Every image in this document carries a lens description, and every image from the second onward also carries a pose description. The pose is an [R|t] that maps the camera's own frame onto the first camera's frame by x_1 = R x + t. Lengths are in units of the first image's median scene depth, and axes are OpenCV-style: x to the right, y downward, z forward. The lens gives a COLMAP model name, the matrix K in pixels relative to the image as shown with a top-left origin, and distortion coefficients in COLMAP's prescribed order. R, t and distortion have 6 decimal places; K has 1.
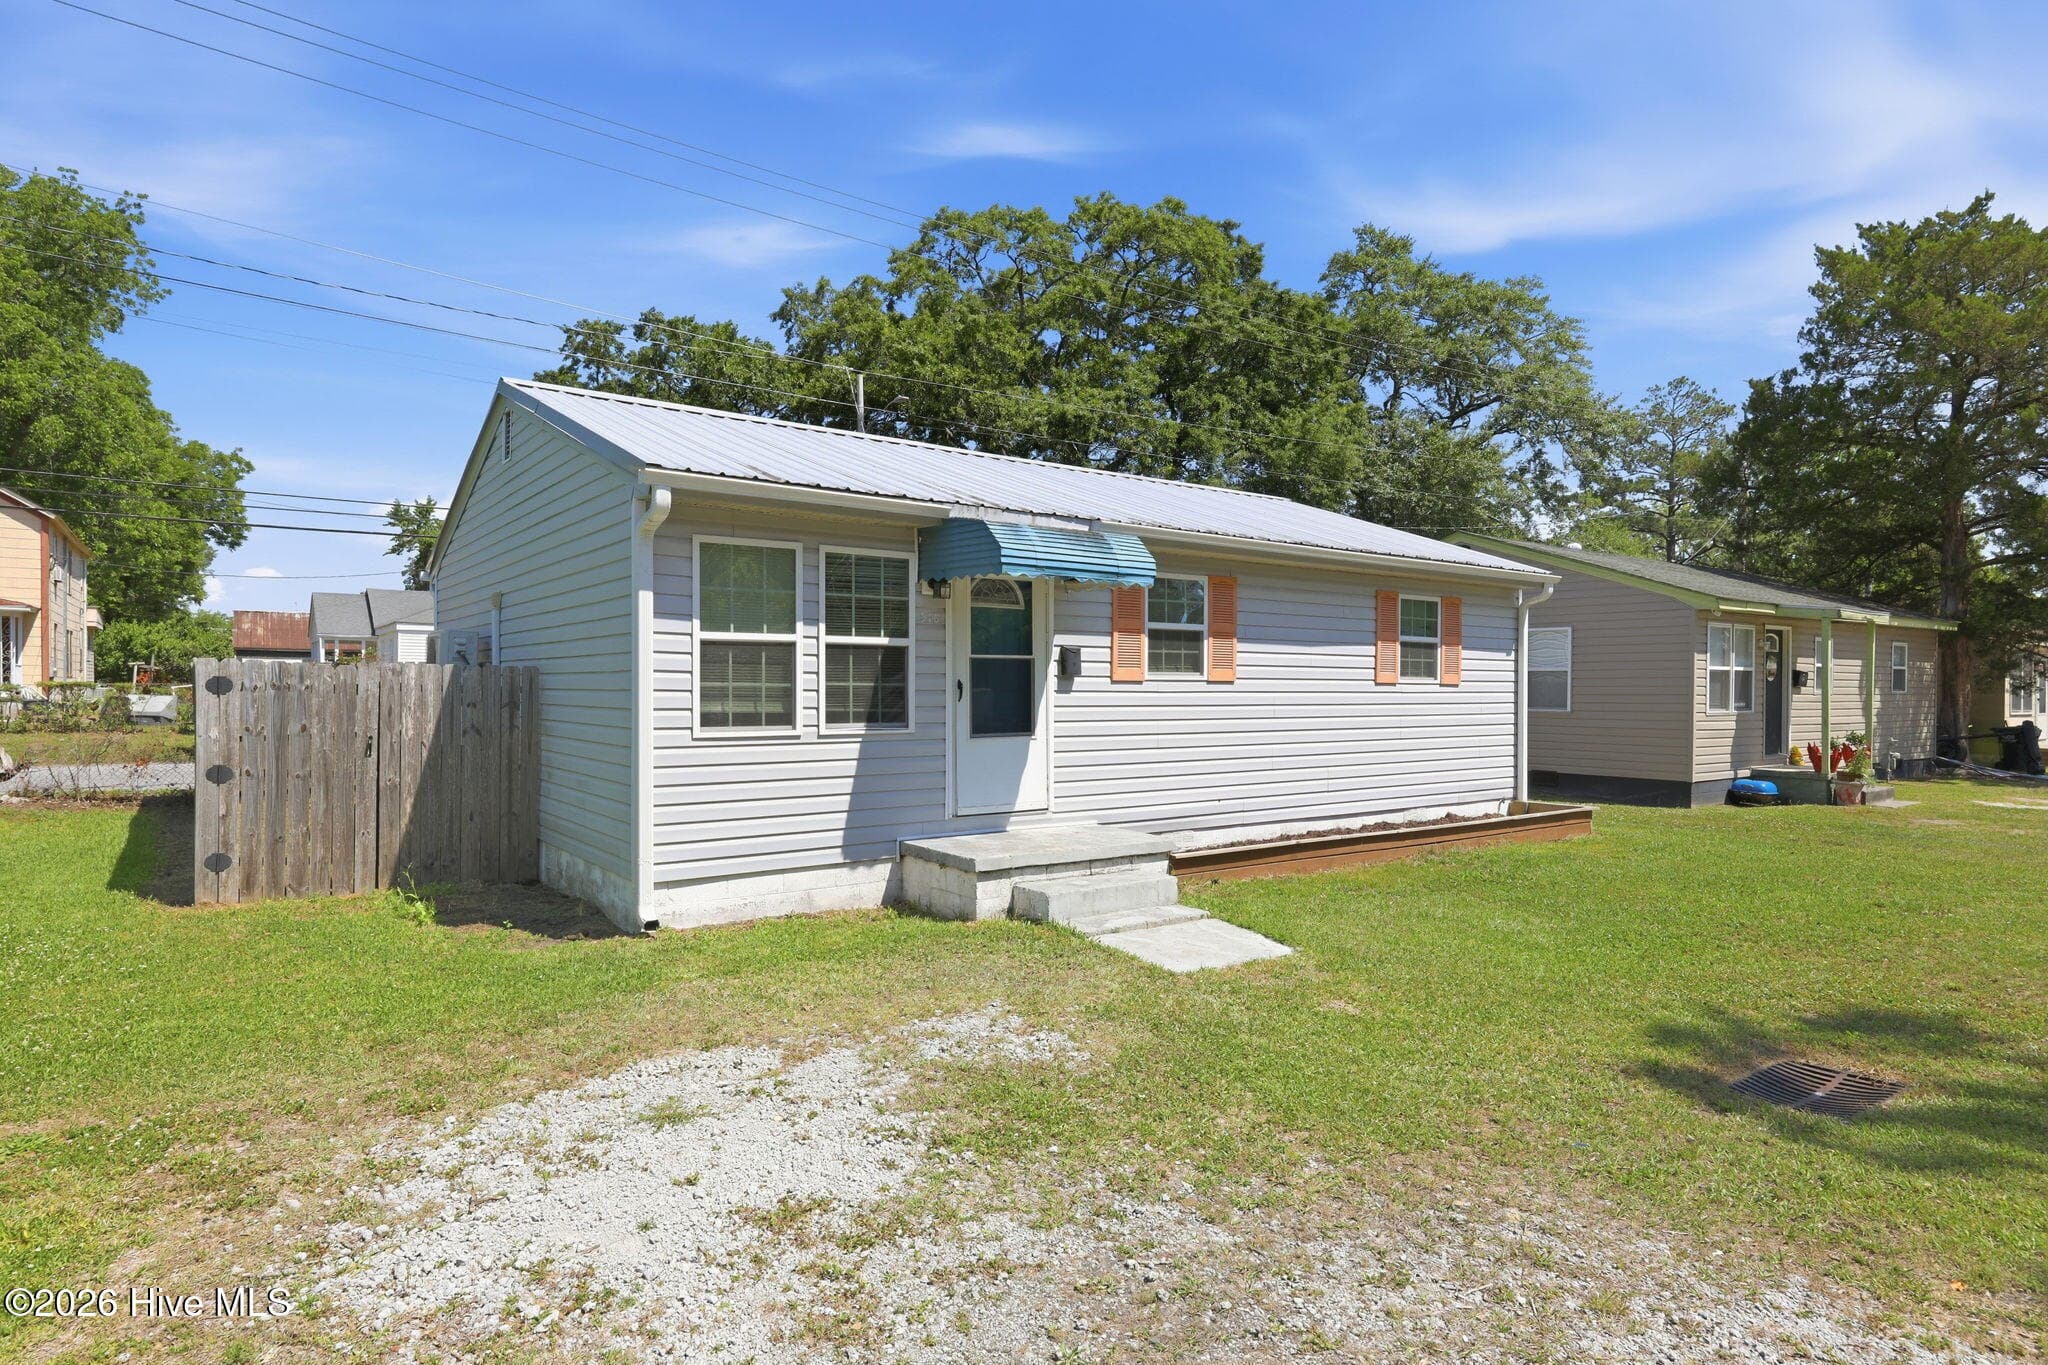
lens RADIAL K [[1134.8, 0, 1021.3], [0, 1134.8, 689.7], [0, 0, 1]] dist [0.001687, -0.000133]
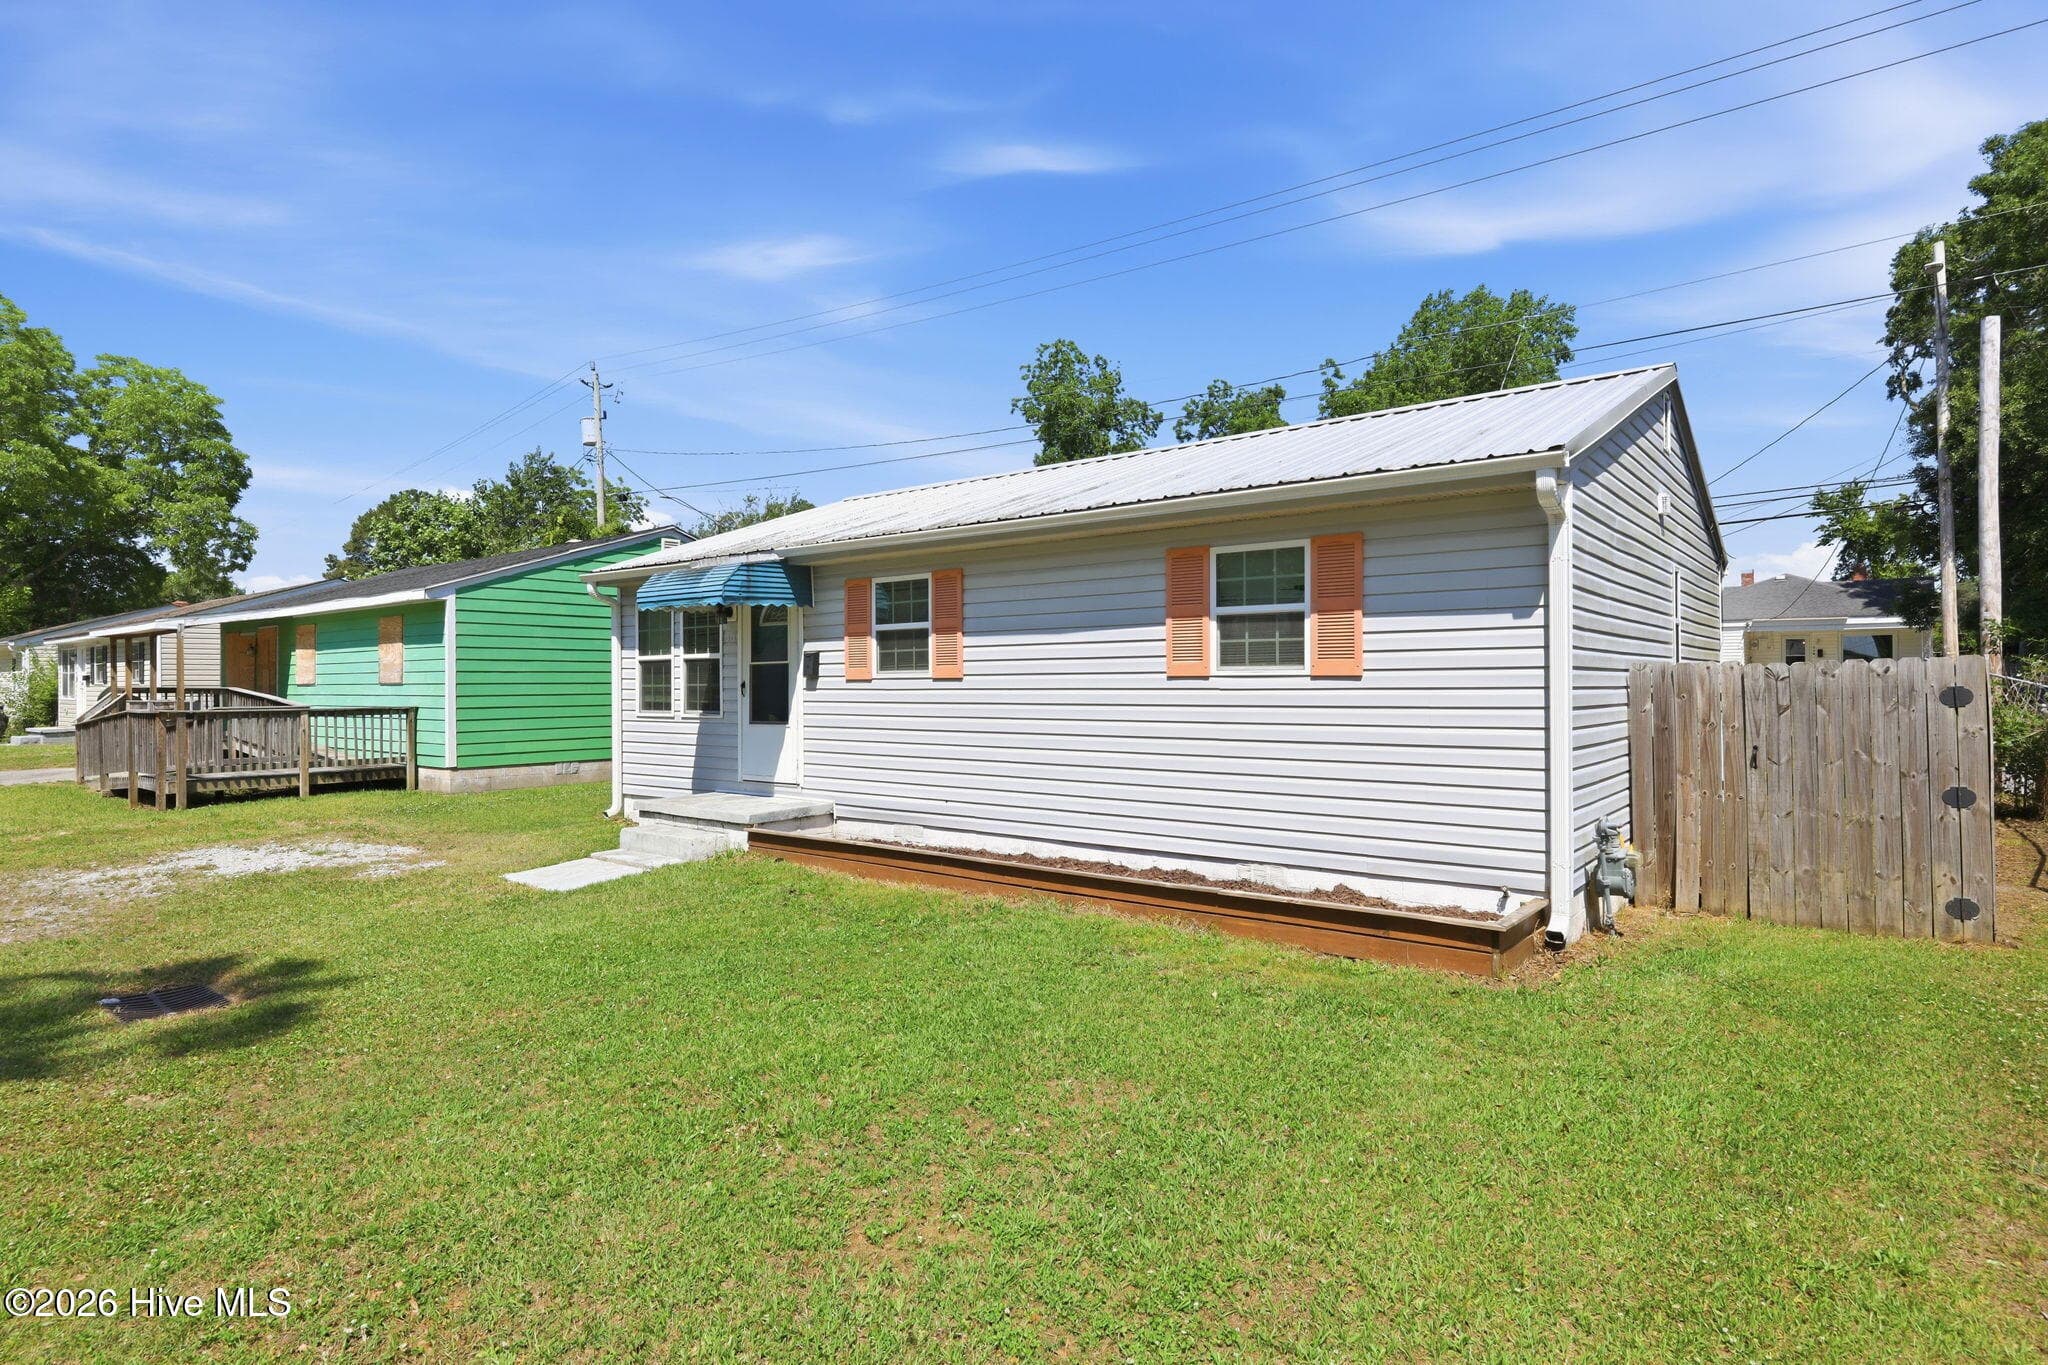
lens RADIAL K [[1071.0, 0, 1024.0], [0, 1071.0, 682.5], [0, 0, 1]] dist [0.000157, 0.000262]
pose [[0.261572, -0.007399, -0.965156, 1.282584], [0.003610, 0.999971, -0.006687, 0.002986], [0.965177, -0.001735, 0.261591, 0.984295]]
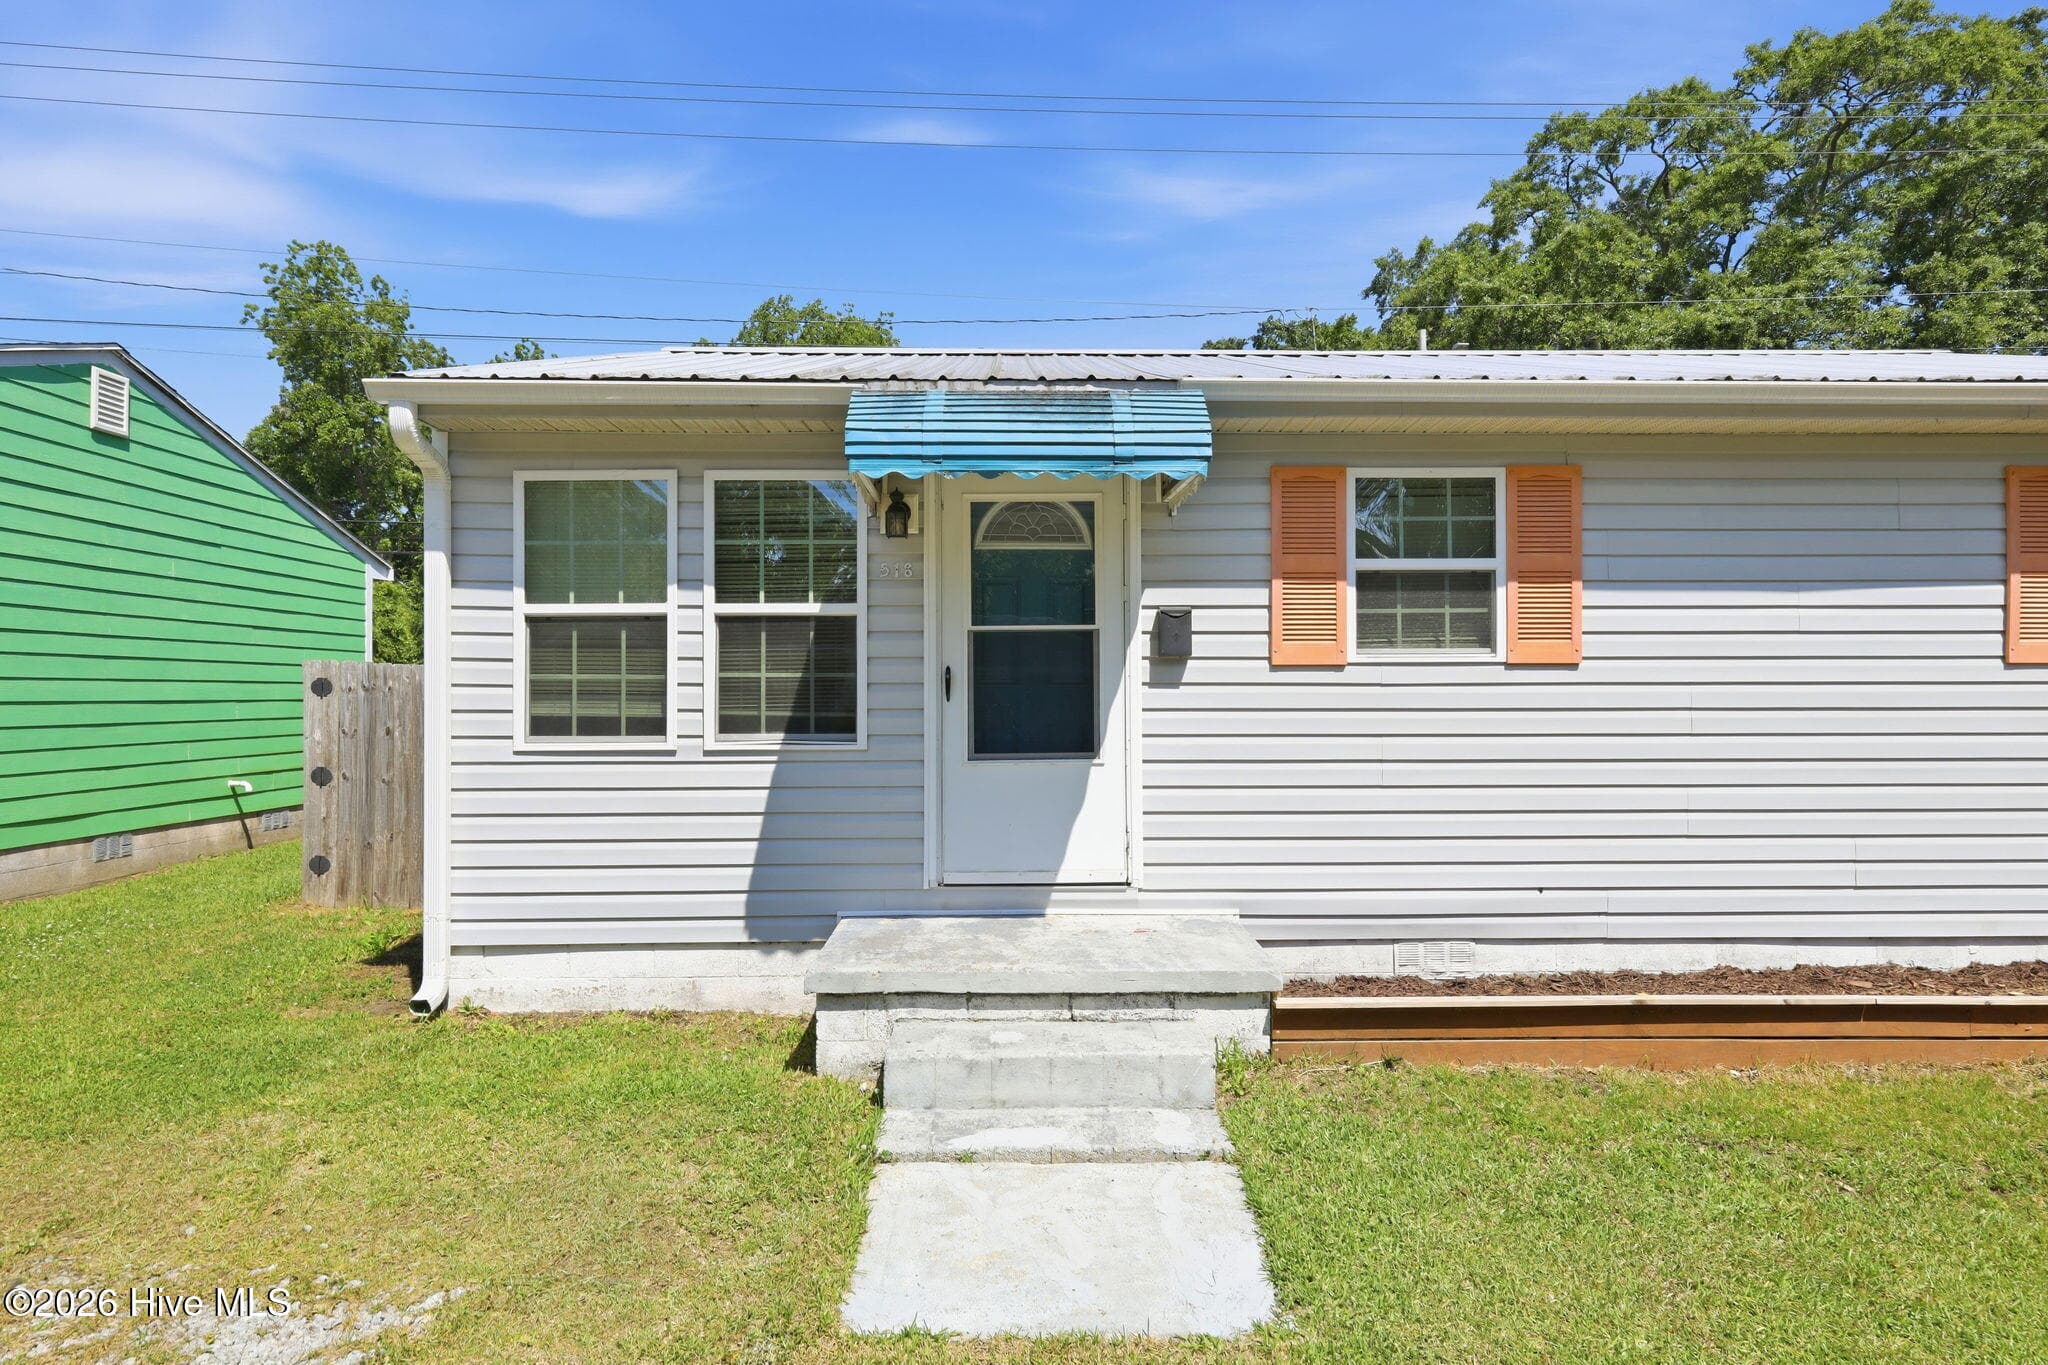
lens RADIAL K [[1098.4, 0, 1024.0], [0, 1098.4, 682.5], [0, 0, 1]] dist [0.001079, 0.000438]
pose [[0.814493, -0.013429, -0.580018, 0.329422], [0.004932, 0.999856, -0.016223, 0.010100], [0.580153, 0.010353, 0.814442, 0.529087]]
